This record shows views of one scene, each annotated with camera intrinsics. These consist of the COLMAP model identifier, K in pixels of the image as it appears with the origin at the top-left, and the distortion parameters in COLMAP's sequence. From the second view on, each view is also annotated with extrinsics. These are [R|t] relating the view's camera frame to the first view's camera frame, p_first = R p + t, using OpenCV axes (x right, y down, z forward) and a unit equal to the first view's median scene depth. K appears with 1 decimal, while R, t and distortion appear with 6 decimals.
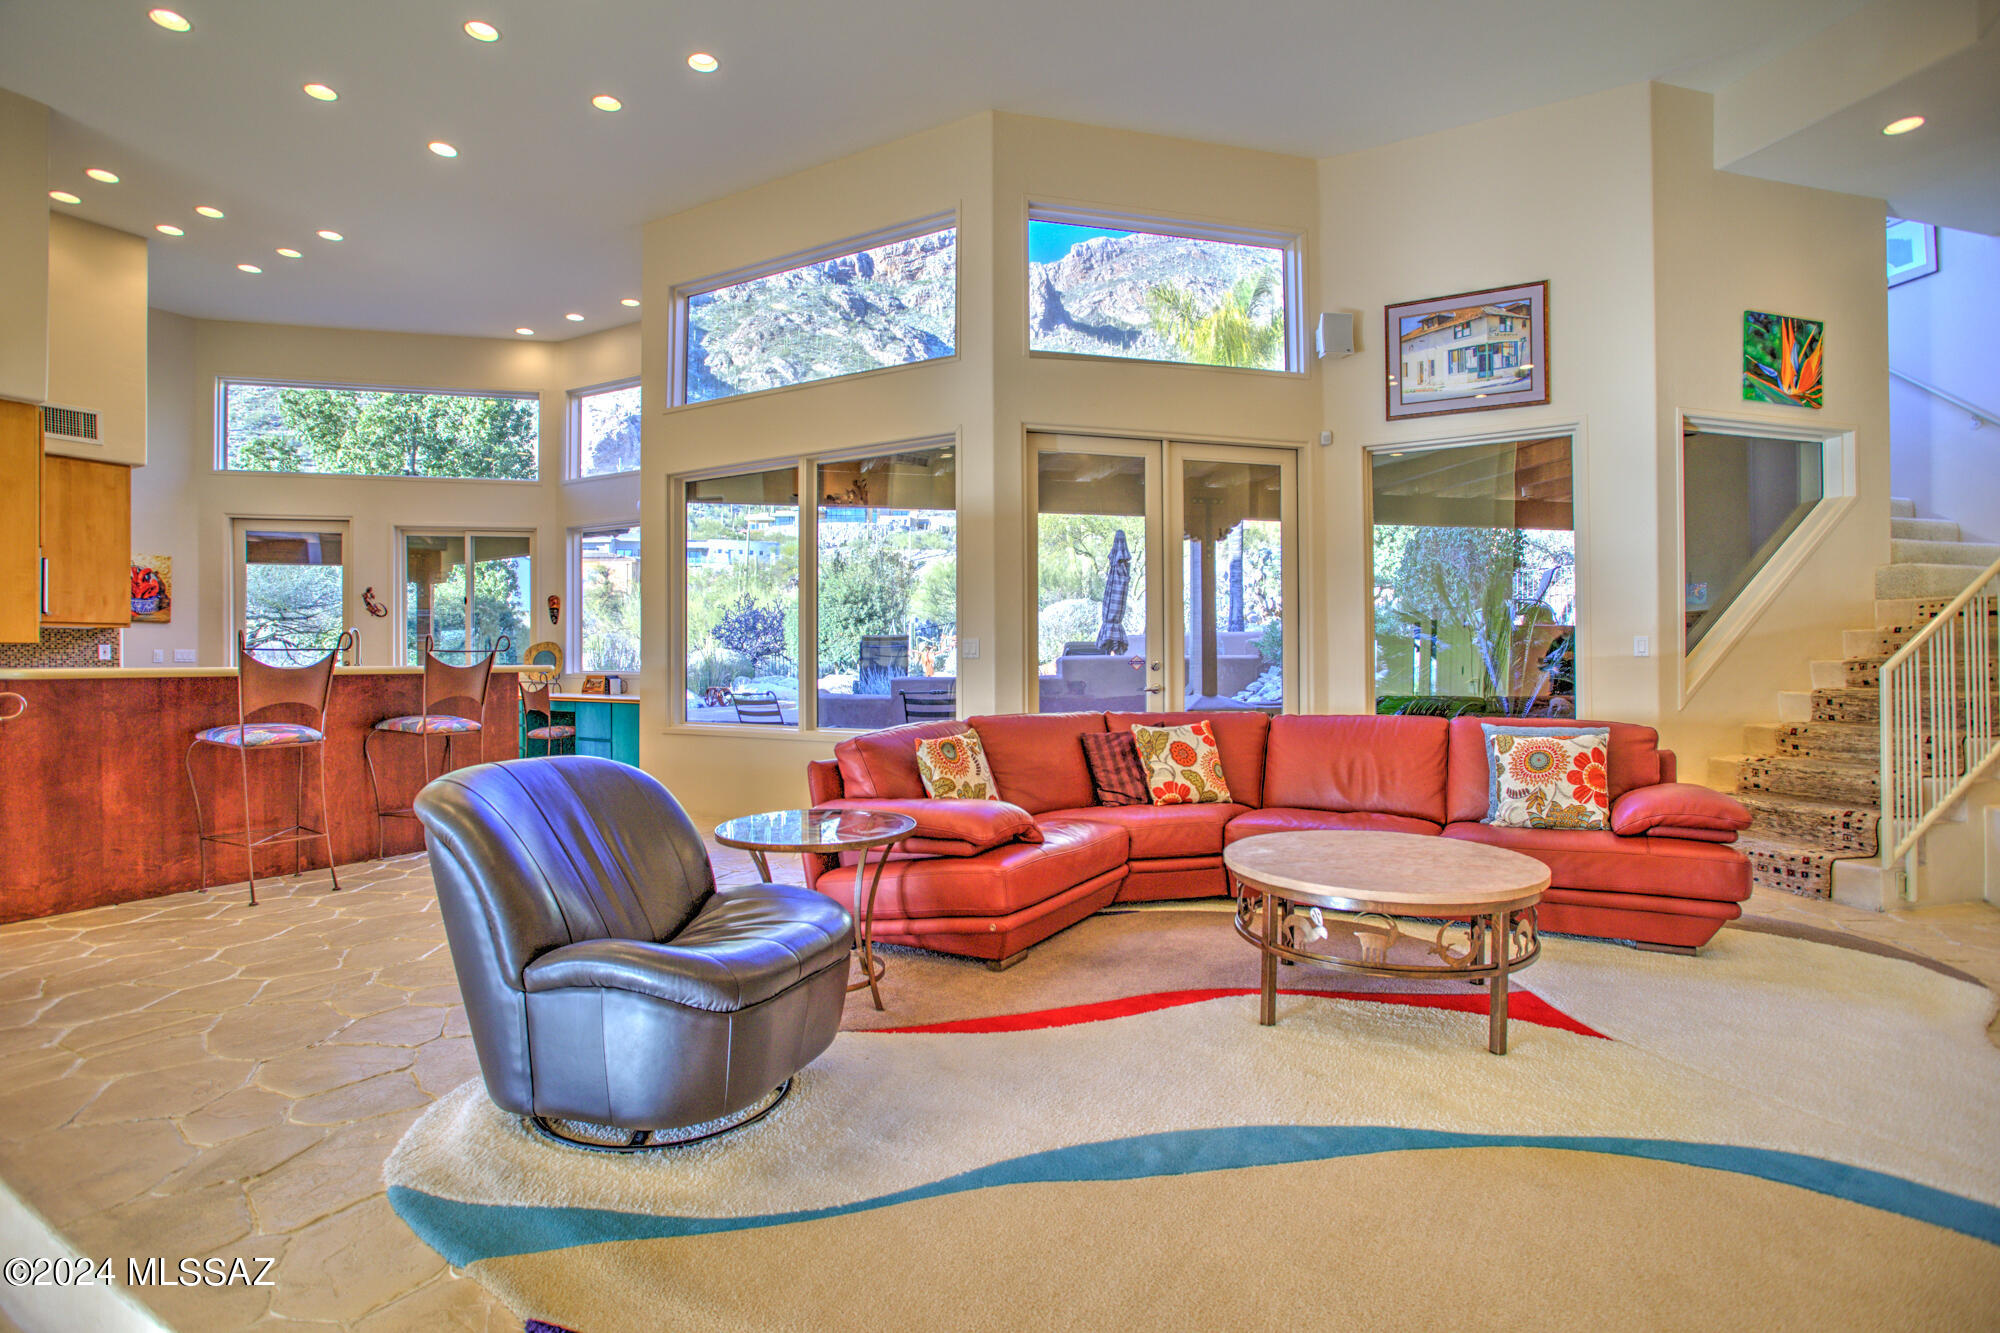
lens RADIAL K [[975.7, 0, 995.4], [0, 975.7, 662.2], [0, 0, 1]] dist [-0.071277, 0.028337]
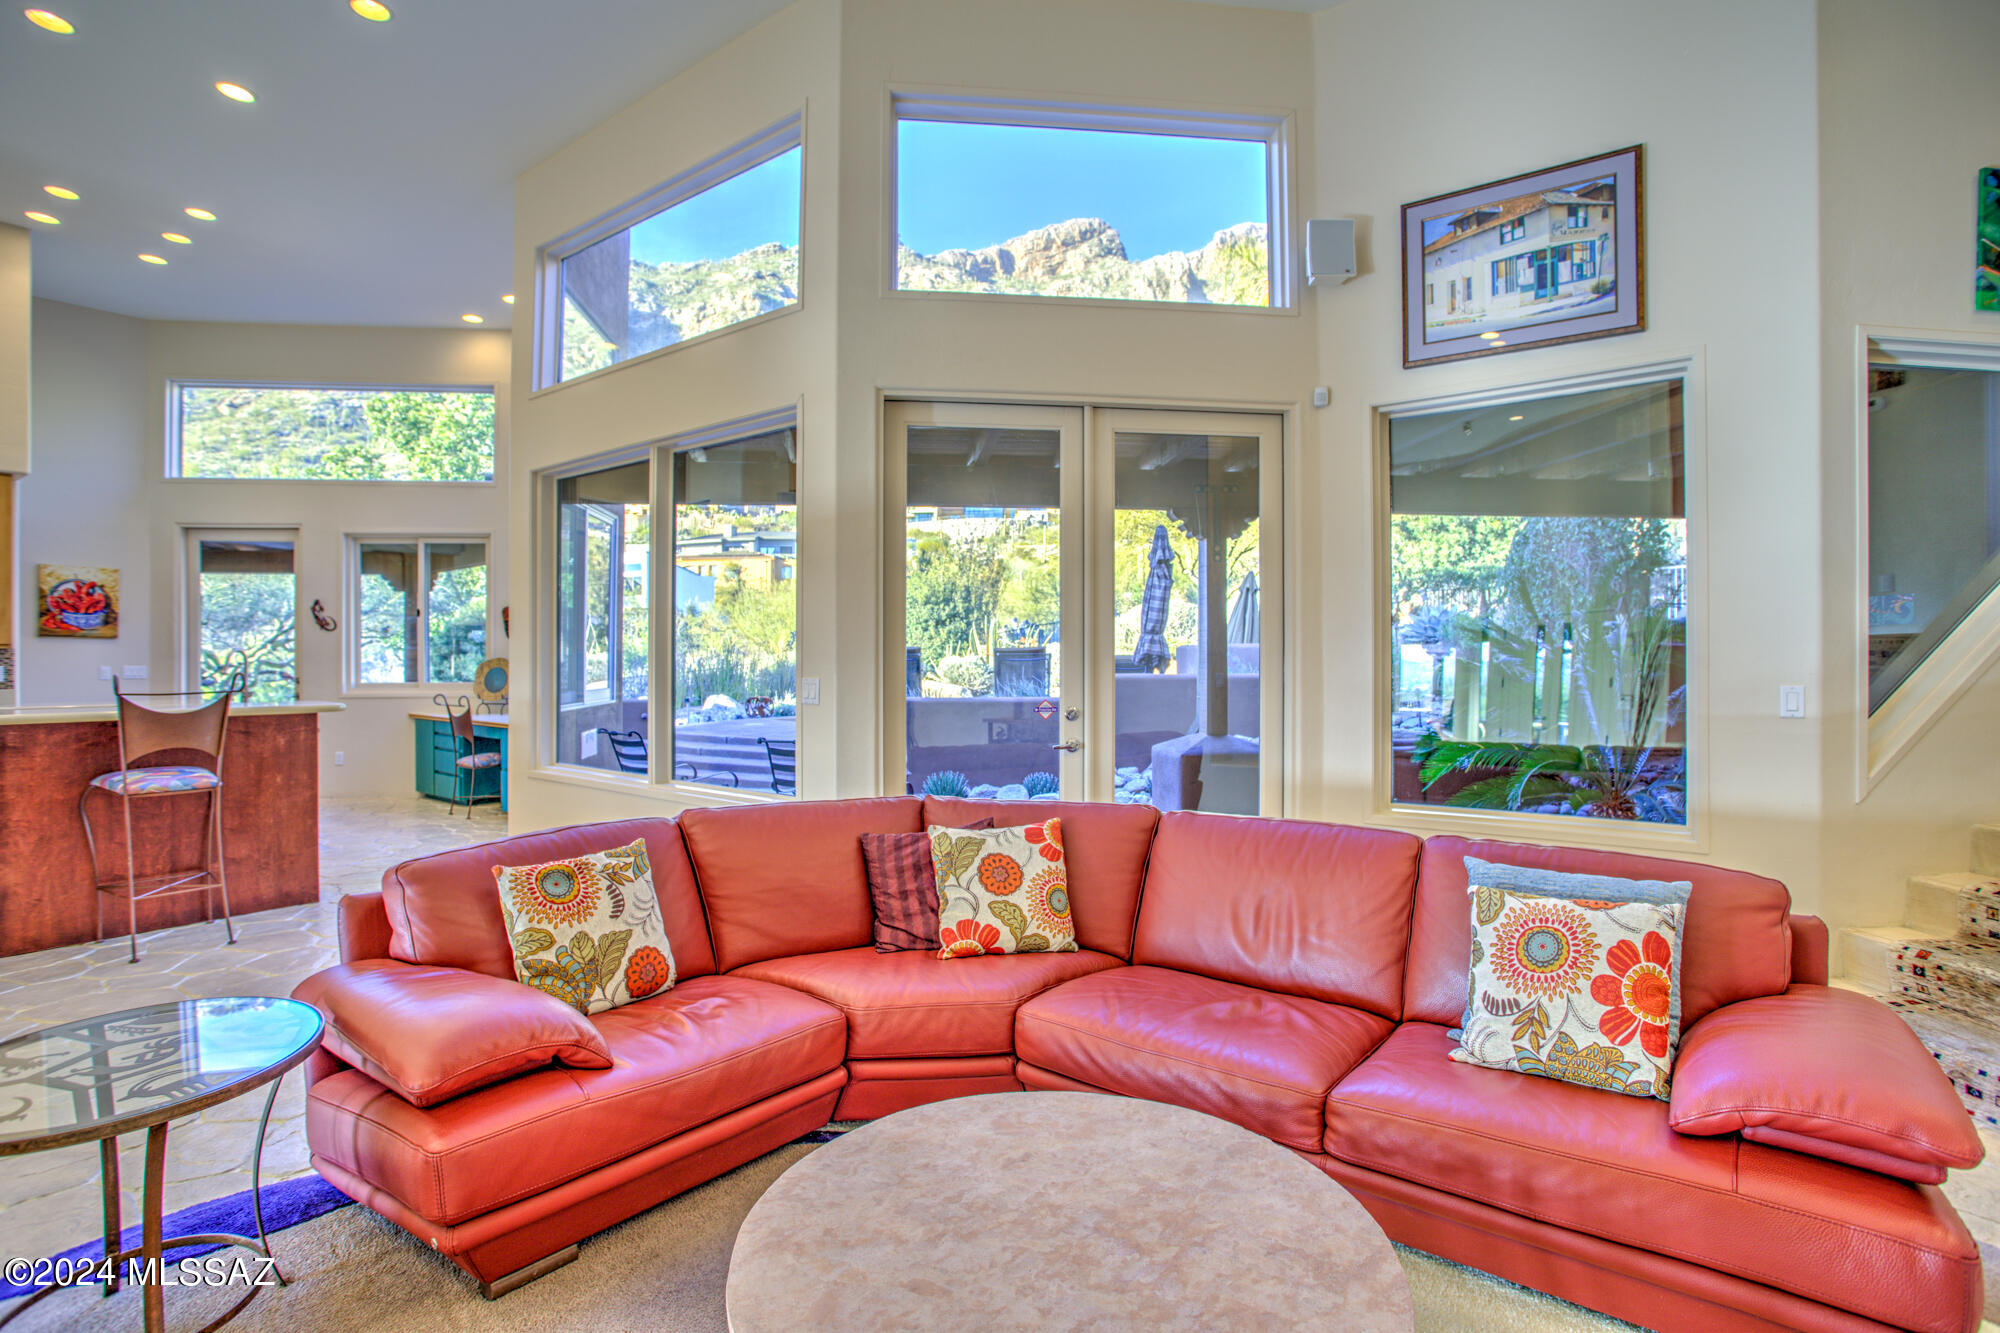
lens RADIAL K [[972.5, 0, 1000.9], [0, 972.5, 658.0], [0, 0, 1]] dist [-0.064475, 0.021402]
pose [[0.990124, 0.004575, -0.140120, 0.213799], [-0.004368, 0.999989, 0.001781, -0.039565], [0.140127, -0.001151, 0.990133, 0.265345]]
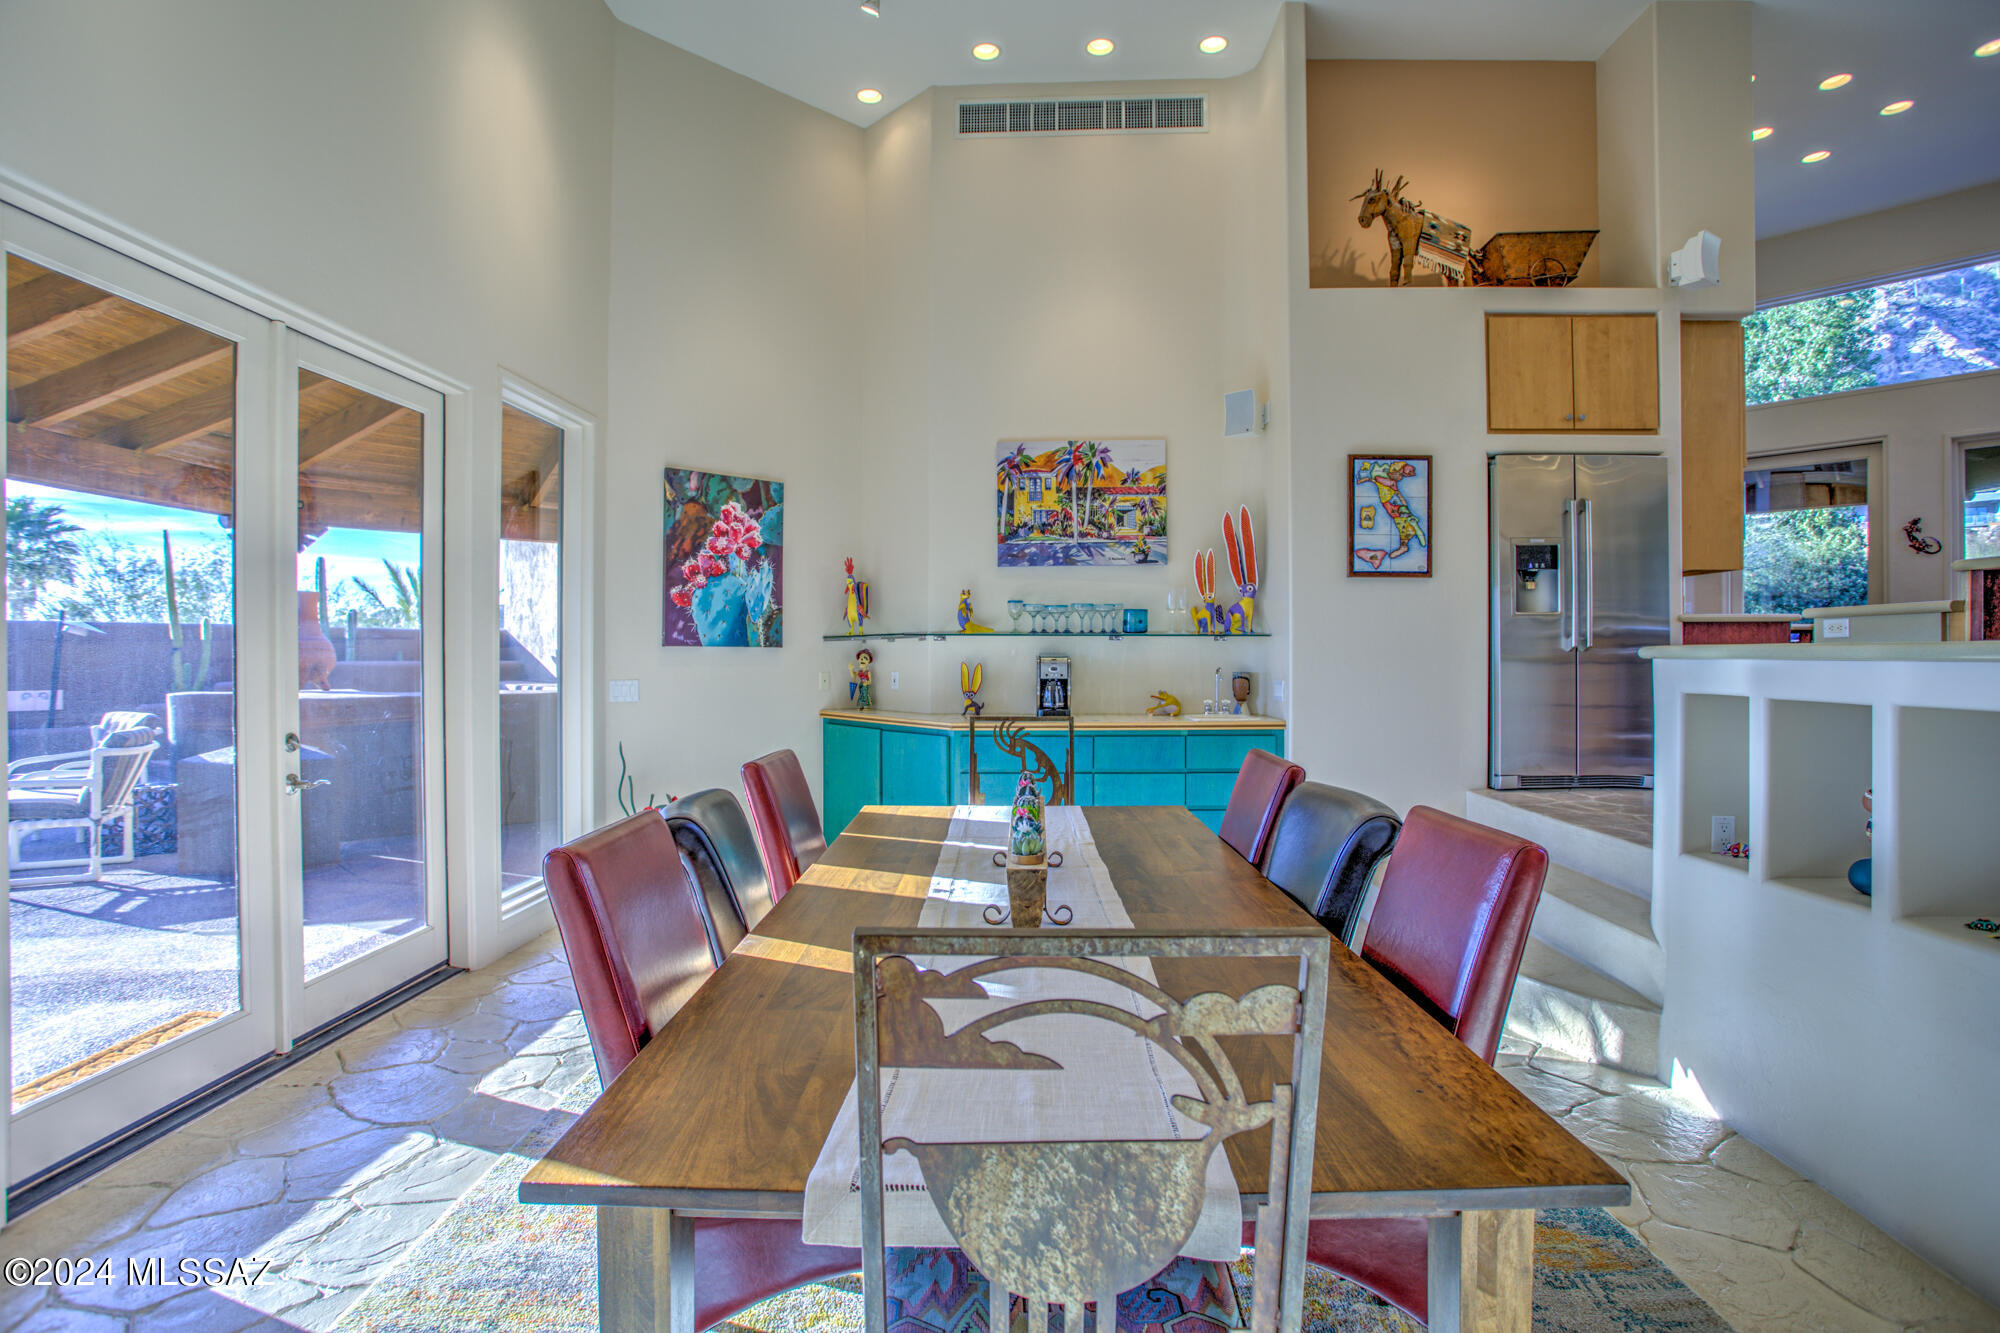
lens RADIAL K [[981.1, 0, 1001.2], [0, 981.1, 656.8], [0, 0, 1]] dist [-0.078436, 0.029033]
pose [[0.461326, 0.002841, -0.887226, -0.474487], [-0.002653, 0.999995, 0.001823, 0.061636], [0.887227, 0.001513, 0.461332, -0.098600]]
